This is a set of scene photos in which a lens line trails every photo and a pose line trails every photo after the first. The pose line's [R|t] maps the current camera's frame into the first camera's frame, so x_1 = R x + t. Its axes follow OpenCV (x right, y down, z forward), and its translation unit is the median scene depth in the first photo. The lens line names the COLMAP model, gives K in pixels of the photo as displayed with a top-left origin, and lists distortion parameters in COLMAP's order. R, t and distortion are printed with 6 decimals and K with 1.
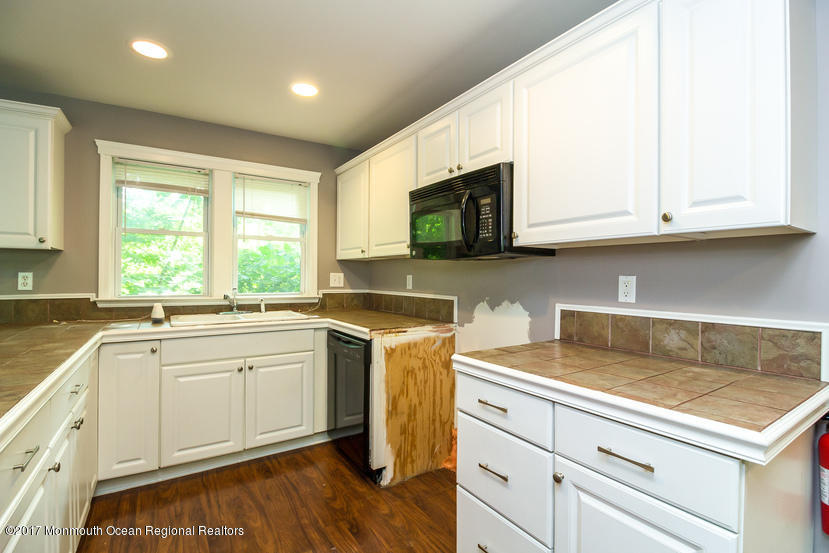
lens RADIAL K [[374.6, 0, 411.1], [0, 374.6, 276.1], [0, 0, 1]] dist [0.017313, -0.009666]
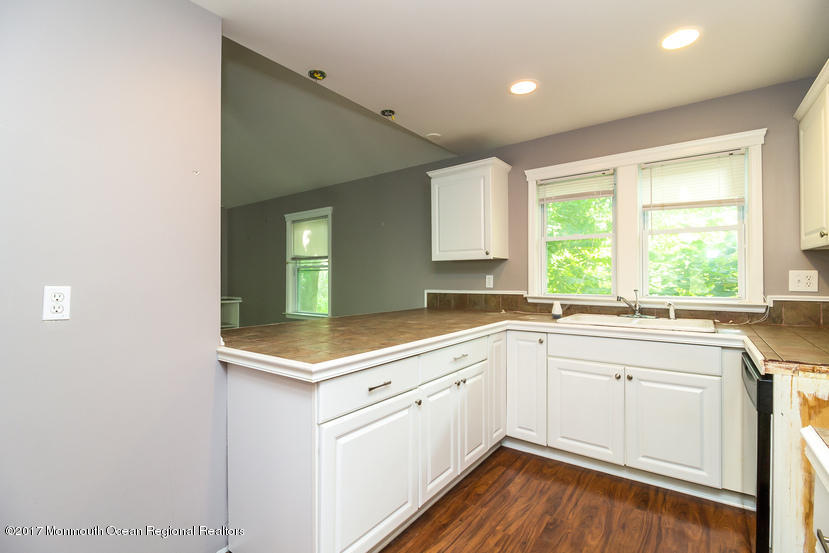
lens RADIAL K [[374.6, 0, 411.1], [0, 374.6, 276.1], [0, 0, 1]] dist [0.017313, -0.009666]
pose [[0.398942, -0.009907, -0.916922, 0.185662], [0.008384, 0.999939, -0.007156, 0.001030], [0.916938, -0.004833, 0.399001, 0.147034]]
